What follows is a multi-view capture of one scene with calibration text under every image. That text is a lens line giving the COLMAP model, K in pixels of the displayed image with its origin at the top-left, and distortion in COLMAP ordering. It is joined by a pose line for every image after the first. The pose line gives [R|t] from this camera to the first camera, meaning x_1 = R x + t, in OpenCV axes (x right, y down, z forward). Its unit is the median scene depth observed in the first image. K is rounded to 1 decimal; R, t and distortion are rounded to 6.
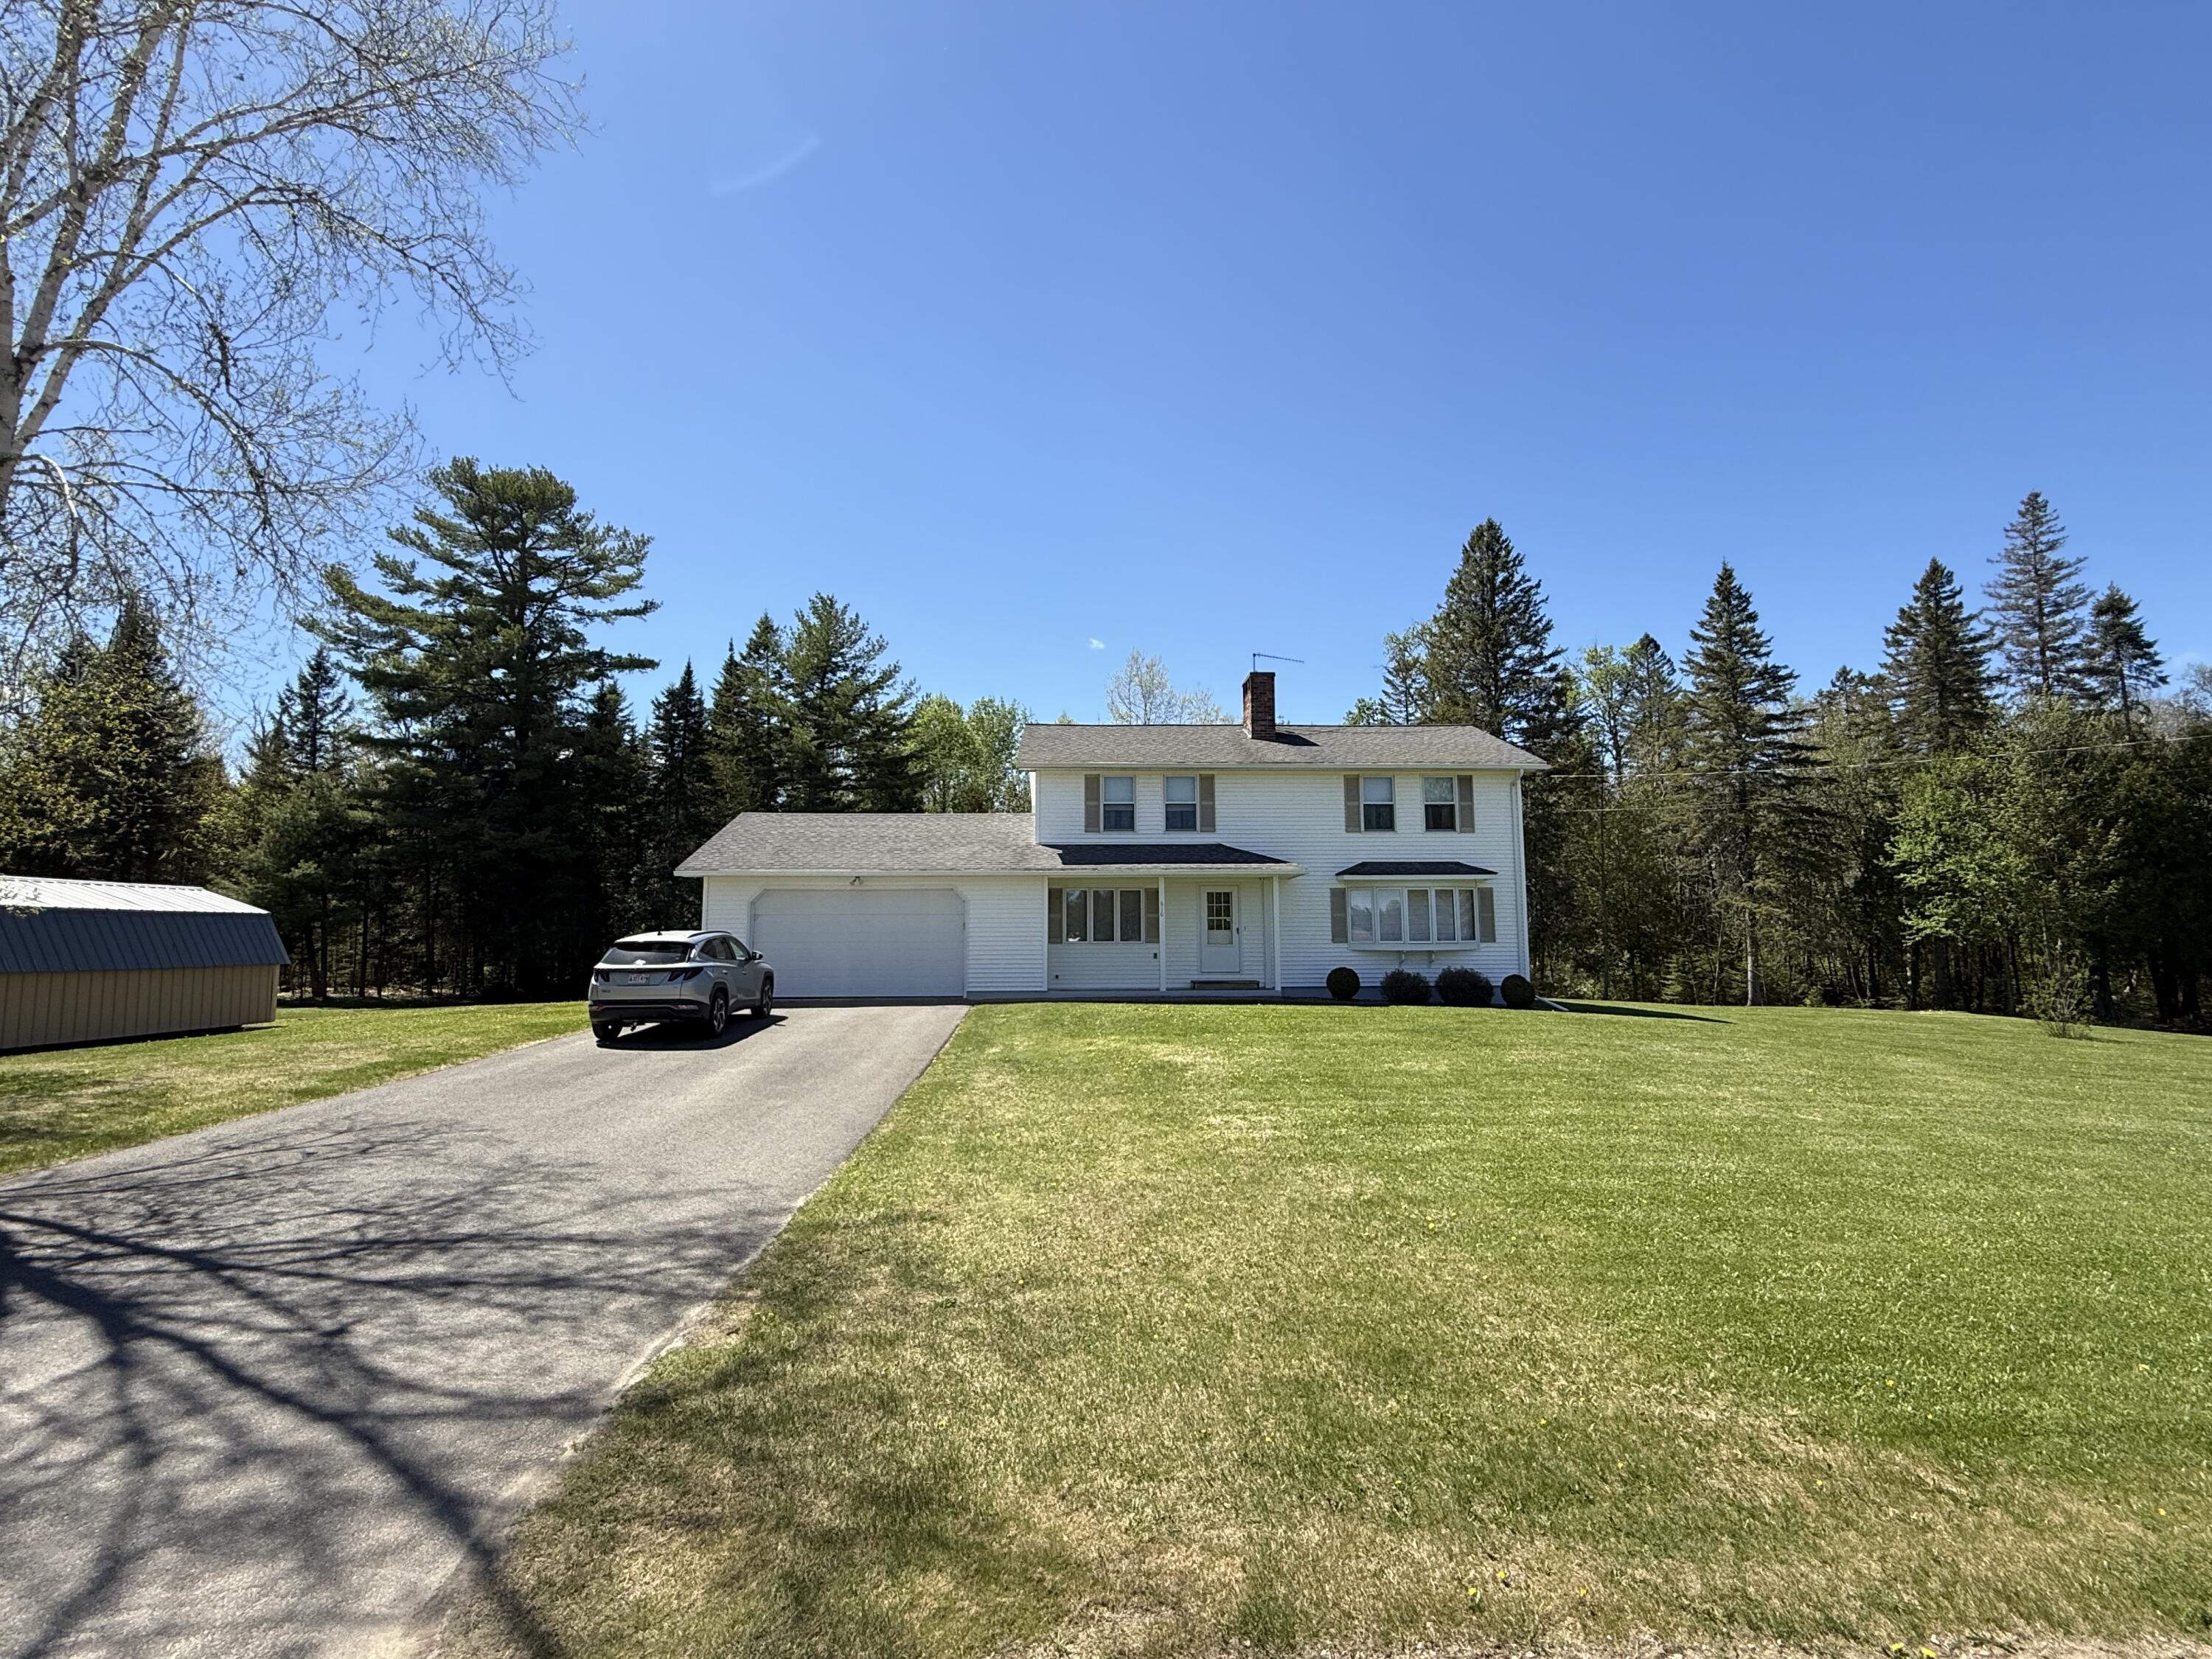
lens RADIAL K [[1012.6, 0, 1106.0], [0, 1012.6, 829.5], [0, 0, 1]] dist [-0.000081, 0.000076]
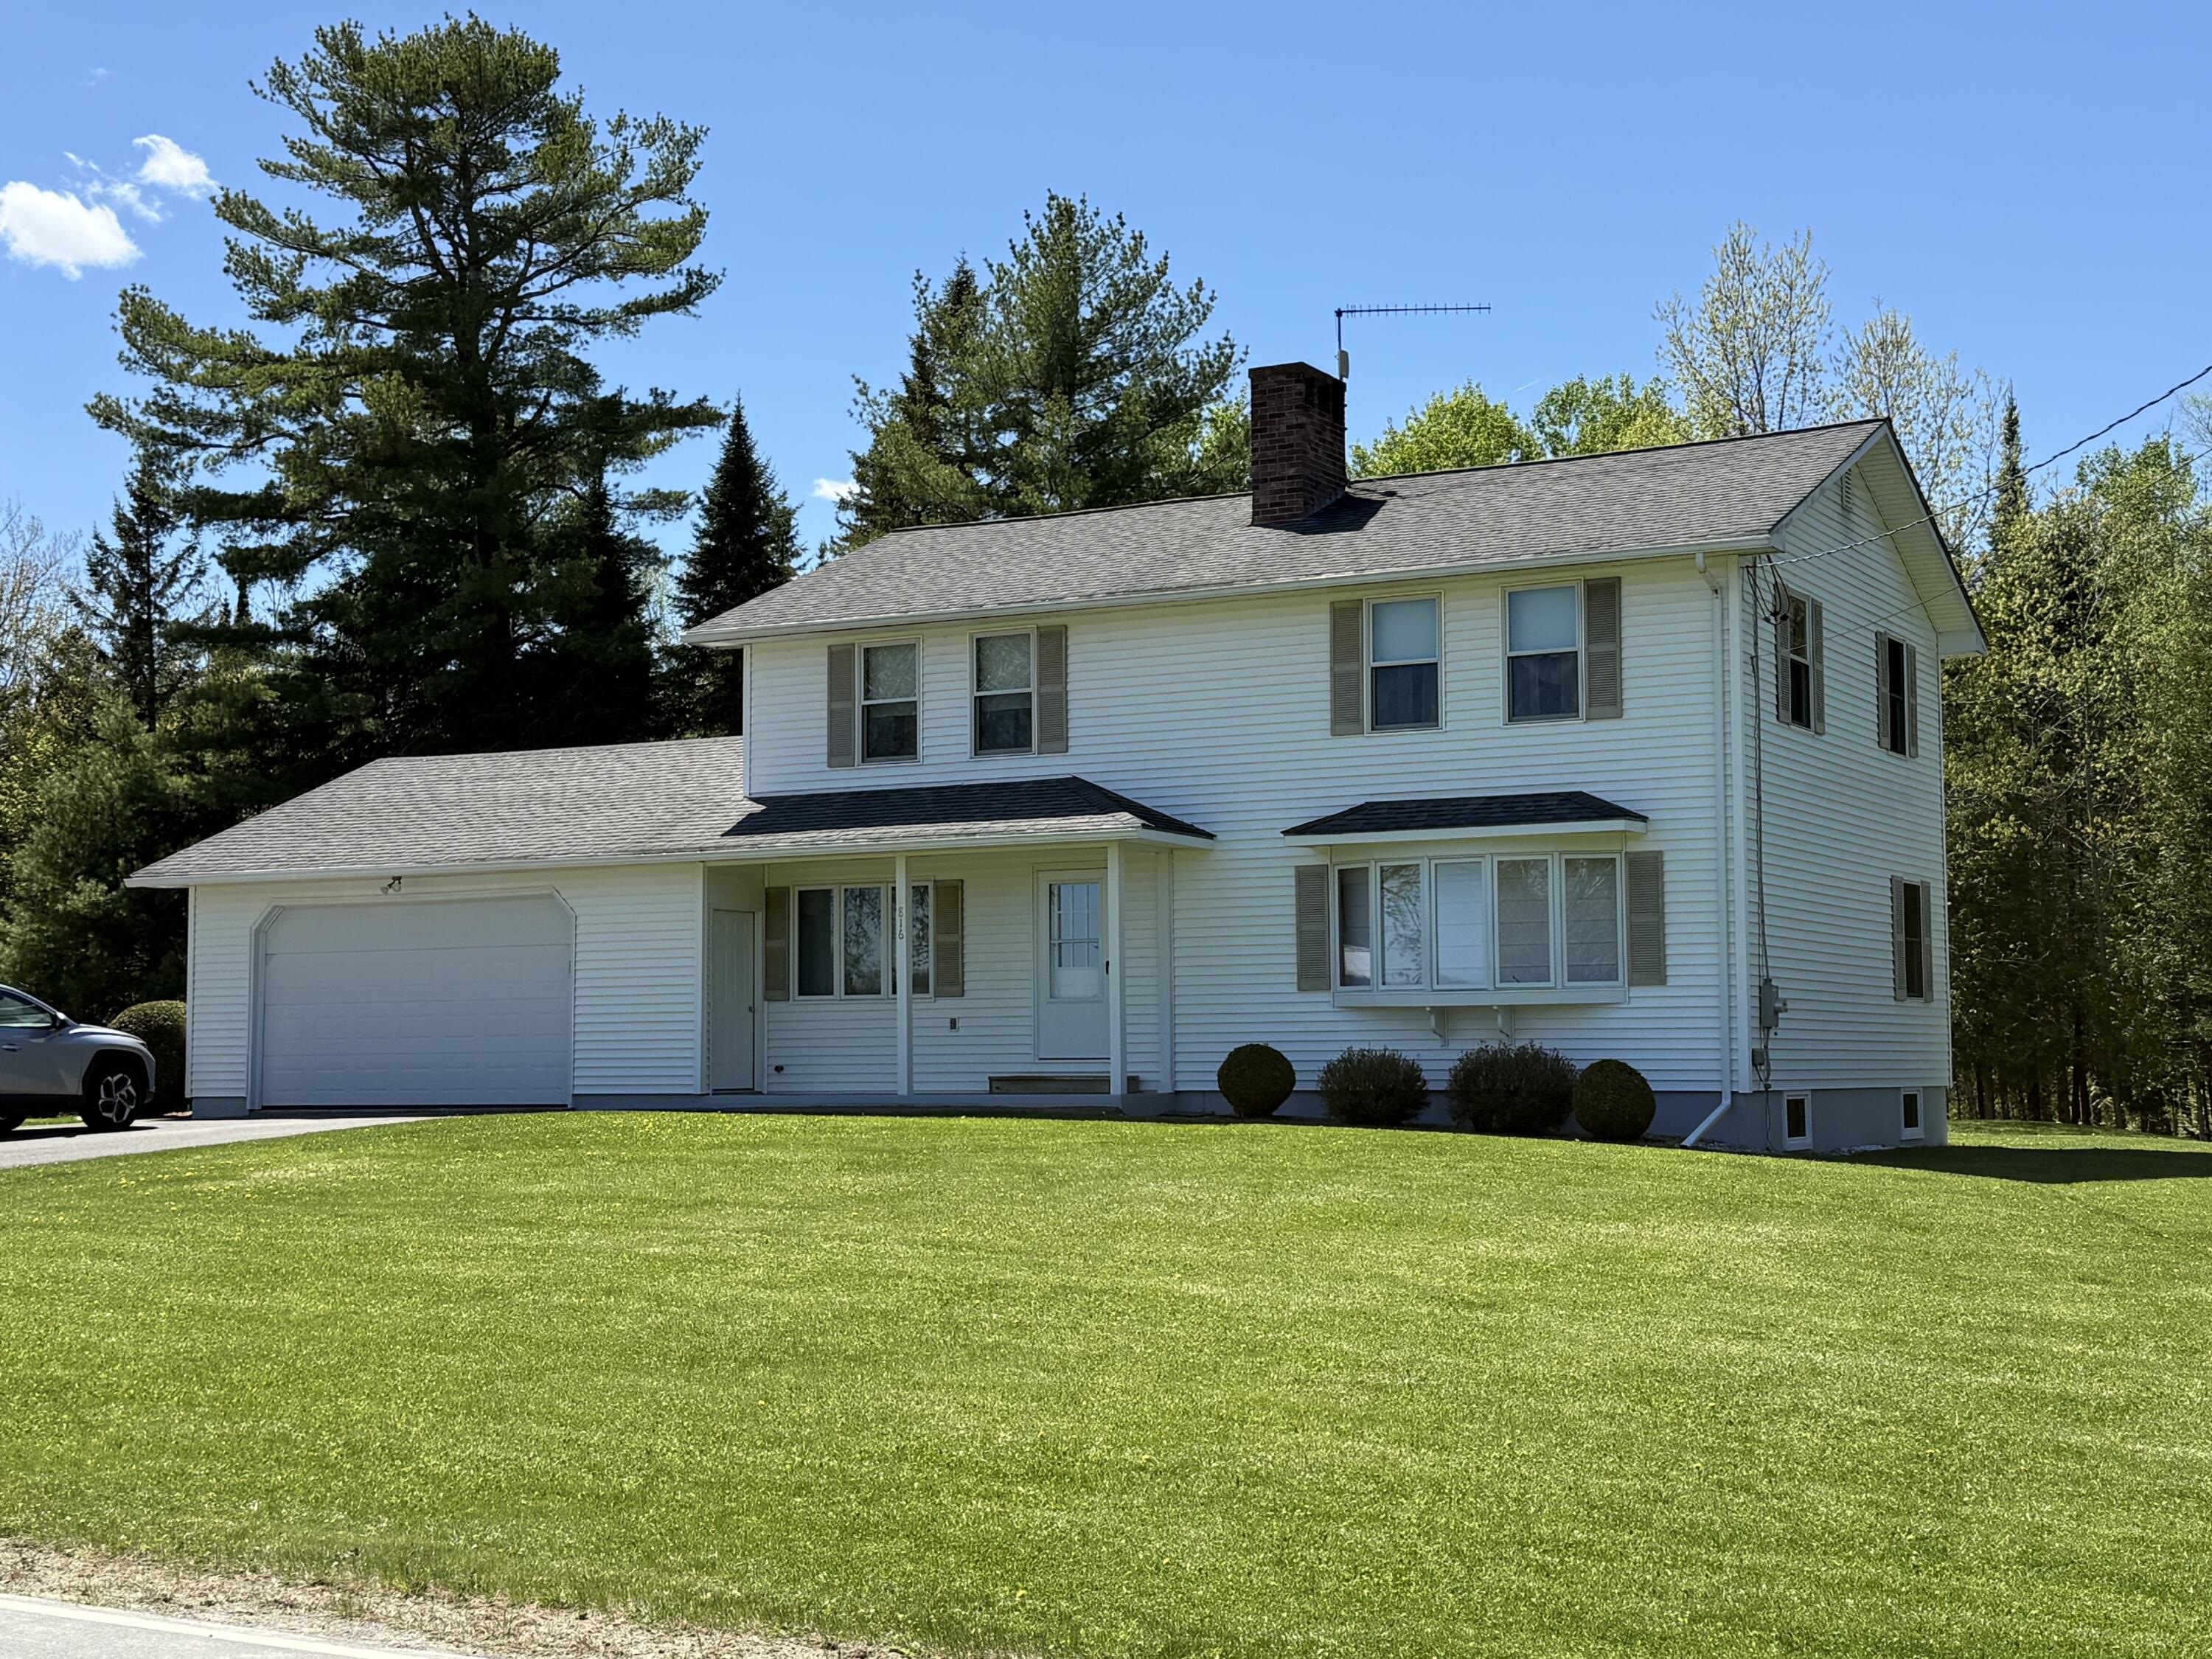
lens RADIAL K [[2944.8, 0, 1106.0], [0, 2944.8, 829.5], [0, 0, 1]] dist [0.132172, 0.005337]
pose [[0.864006, -0.041090, -0.501802, 0.778280], [0.059137, 0.998048, 0.020098, 0.011902], [0.499996, -0.047040, 0.864749, -0.132010]]
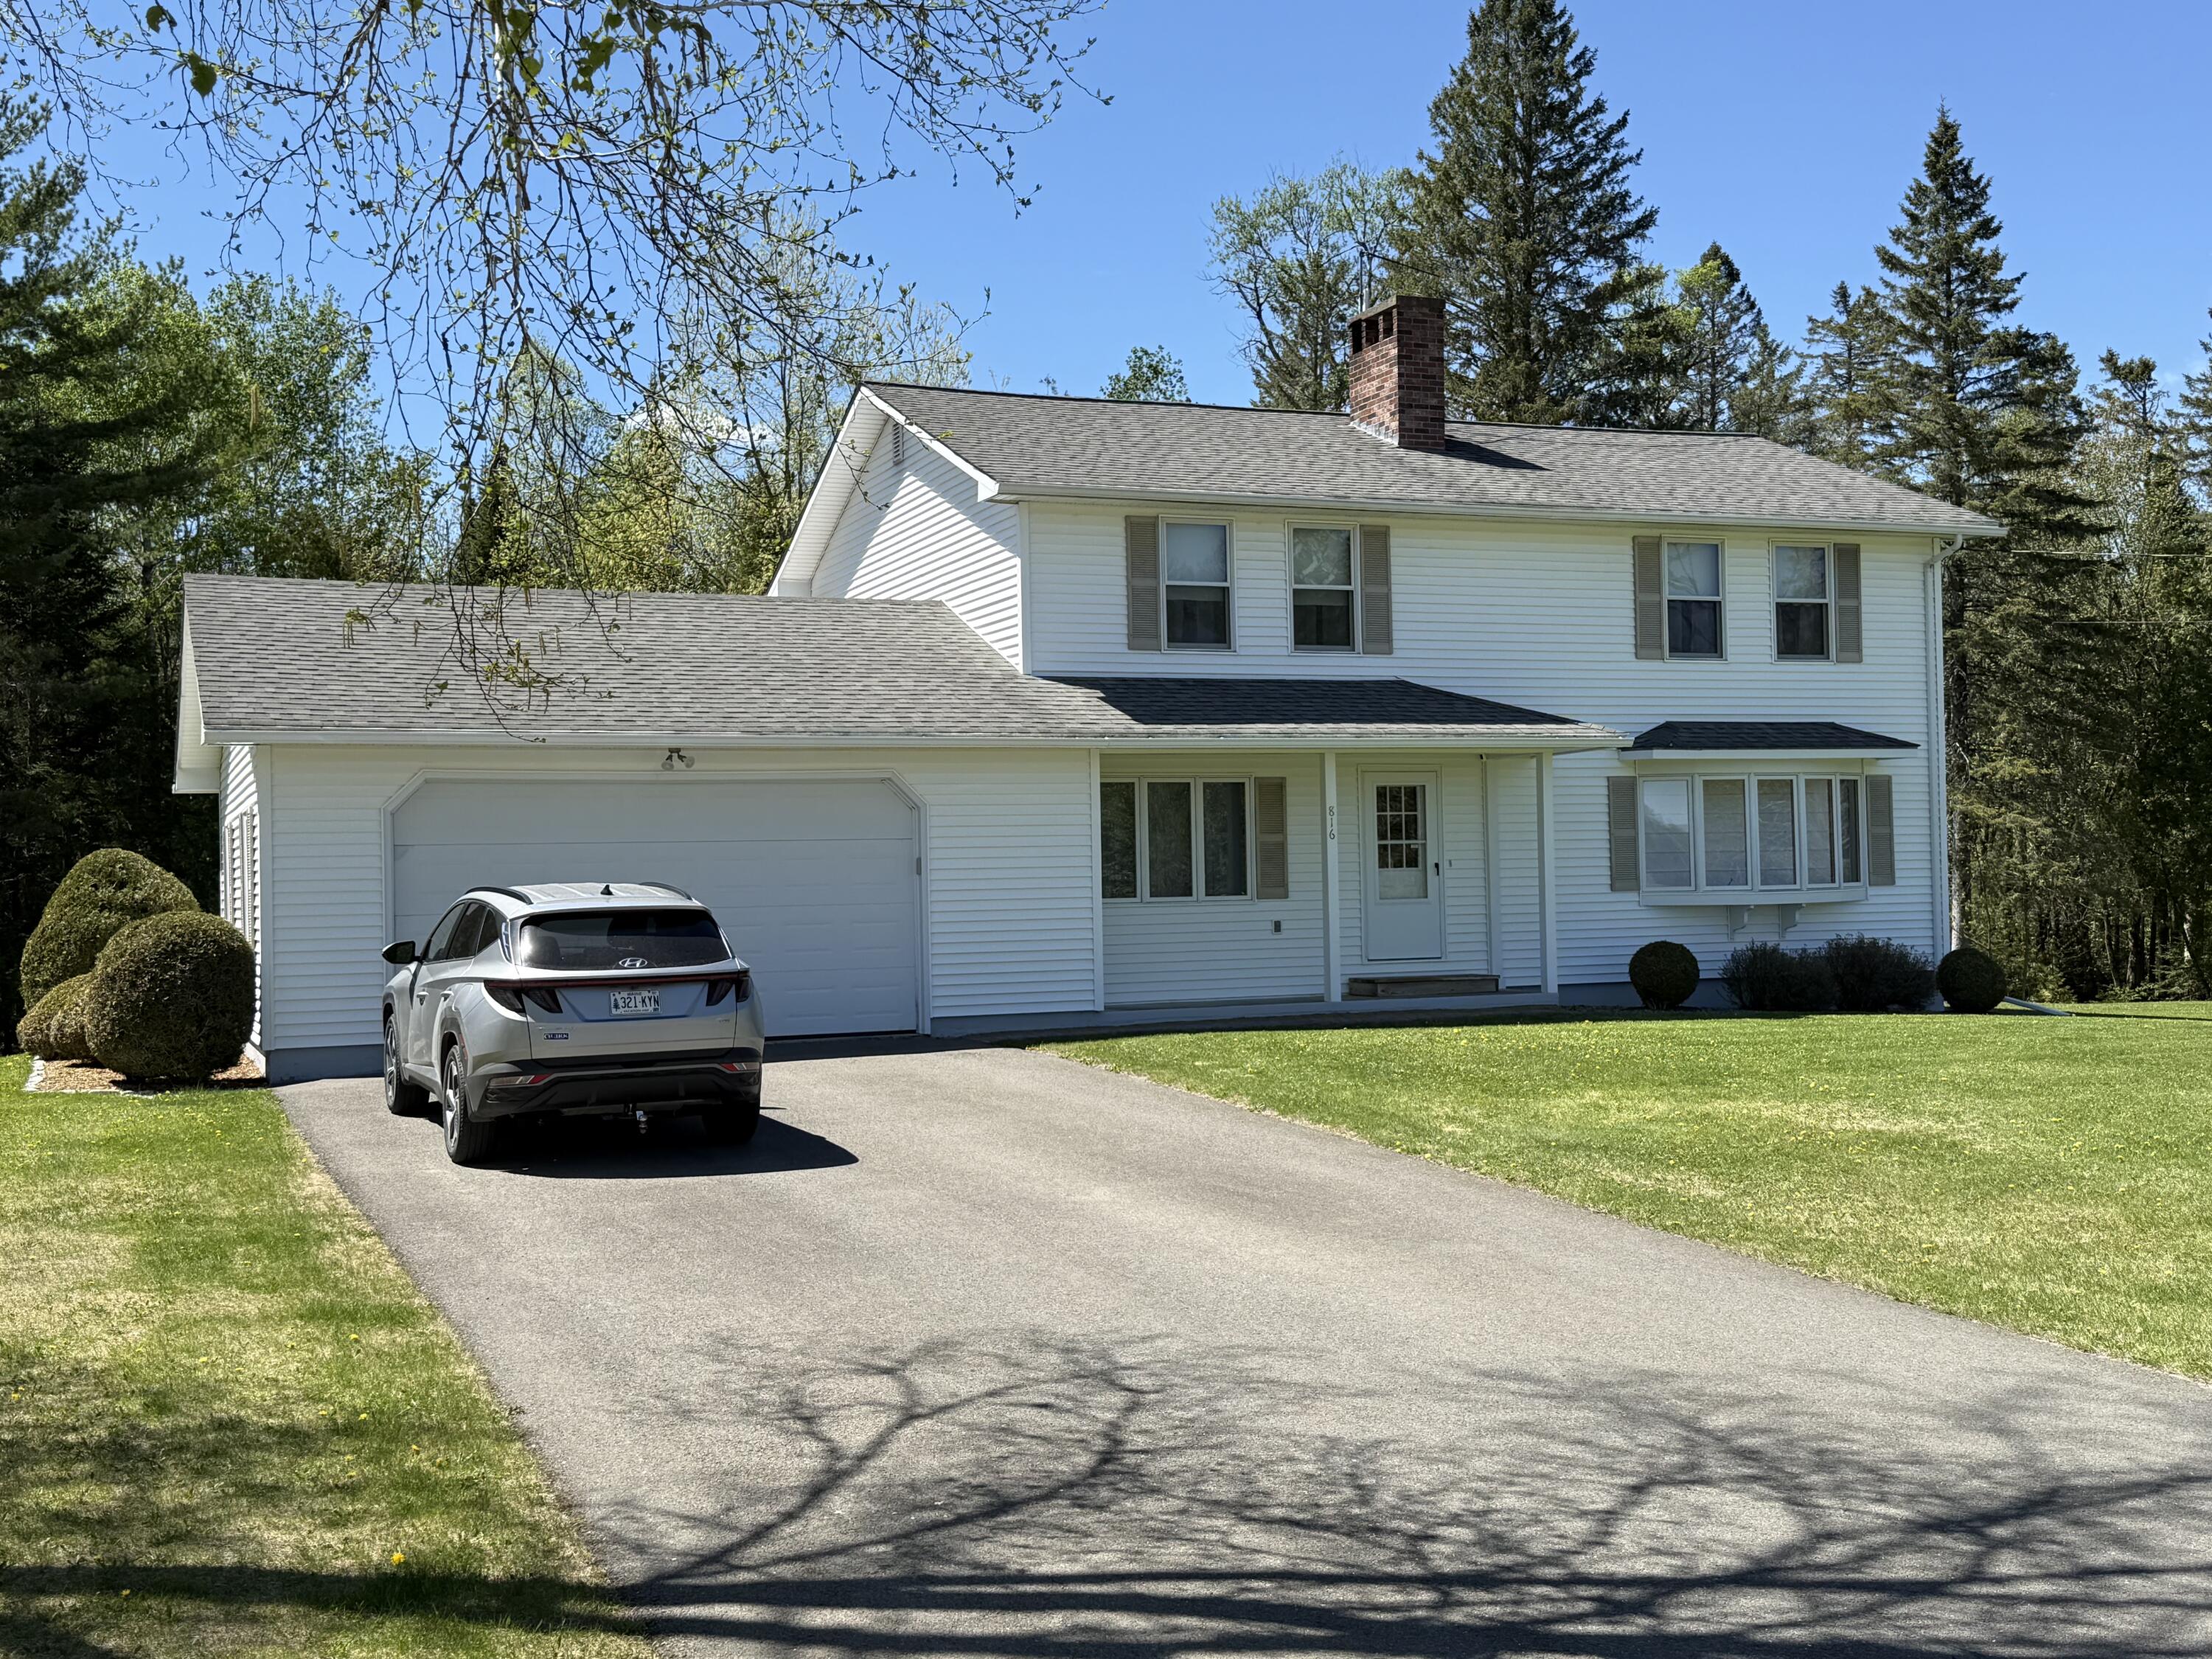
lens RADIAL K [[2427.8, 0, 1112.0], [0, 2427.8, 841.4], [0, 0, 1]] dist [0.150390, -0.271210]
pose [[0.929818, -0.009672, 0.367892, -0.408691], [-0.021339, 0.996556, 0.080134, 0.001701], [-0.367400, -0.082360, 0.926409, 0.027378]]
